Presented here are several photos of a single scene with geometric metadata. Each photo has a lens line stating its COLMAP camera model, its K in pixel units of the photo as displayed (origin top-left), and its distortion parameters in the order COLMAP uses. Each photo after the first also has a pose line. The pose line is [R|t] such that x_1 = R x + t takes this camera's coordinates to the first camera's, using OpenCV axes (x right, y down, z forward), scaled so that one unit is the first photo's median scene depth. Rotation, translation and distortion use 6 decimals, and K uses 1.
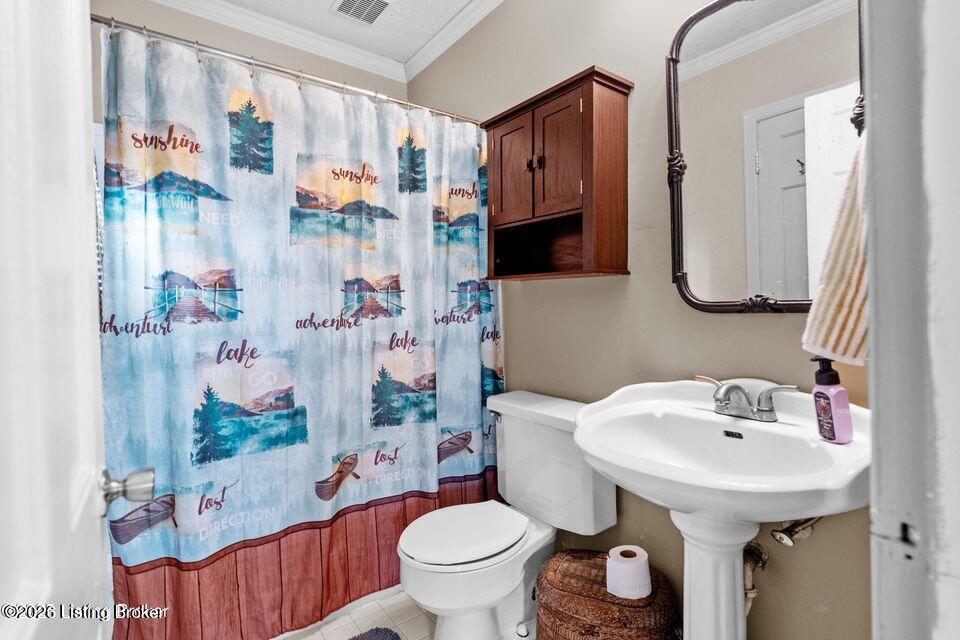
lens RADIAL K [[472.0, 0, 485.2], [0, 472.0, 313.5], [0, 0, 1]] dist [-0.000746, -0.000073]
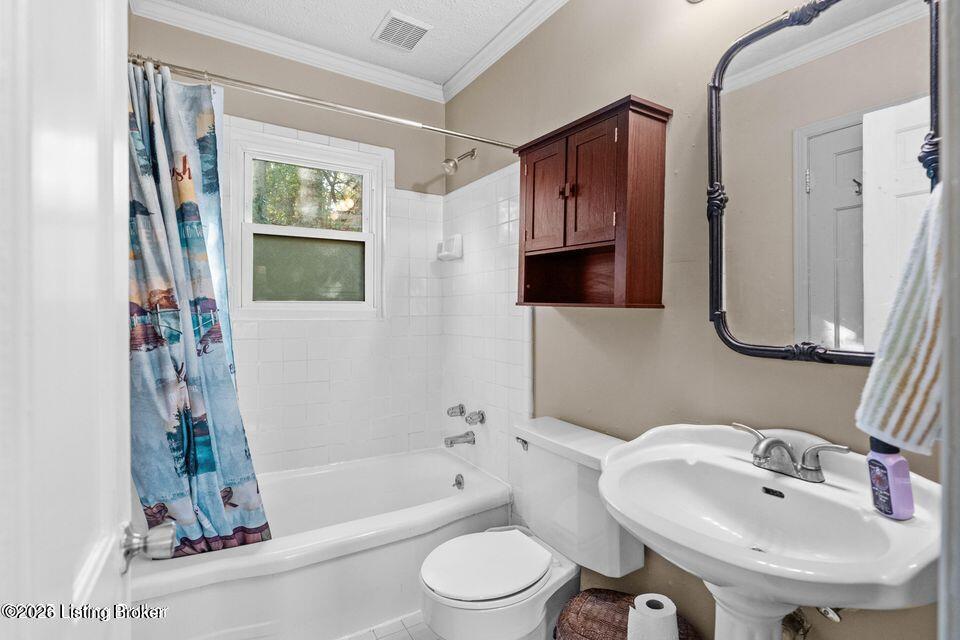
lens RADIAL K [[460.1, 0, 476.5], [0, 460.1, 311.9], [0, 0, 1]] dist [-0.004440, 0.003513]
pose [[0.994971, 0.023506, -0.097366, 0.019163], [-0.023935, 0.999708, -0.003236, -0.070852], [0.097261, 0.005550, 0.995243, 0.032616]]
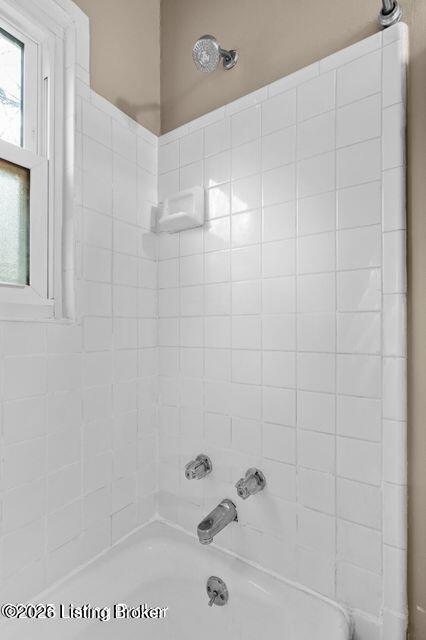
lens RADIAL K [[314.6, 0, 209.1], [0, 314.6, 325.0], [0, 0, 1]] dist [-0.000746, -0.000073]
pose [[0.953417, 0.018848, 0.301067, -0.398894], [-0.015690, 0.999794, -0.012902, -0.031330], [-0.301248, 0.007577, 0.953516, 0.982562]]
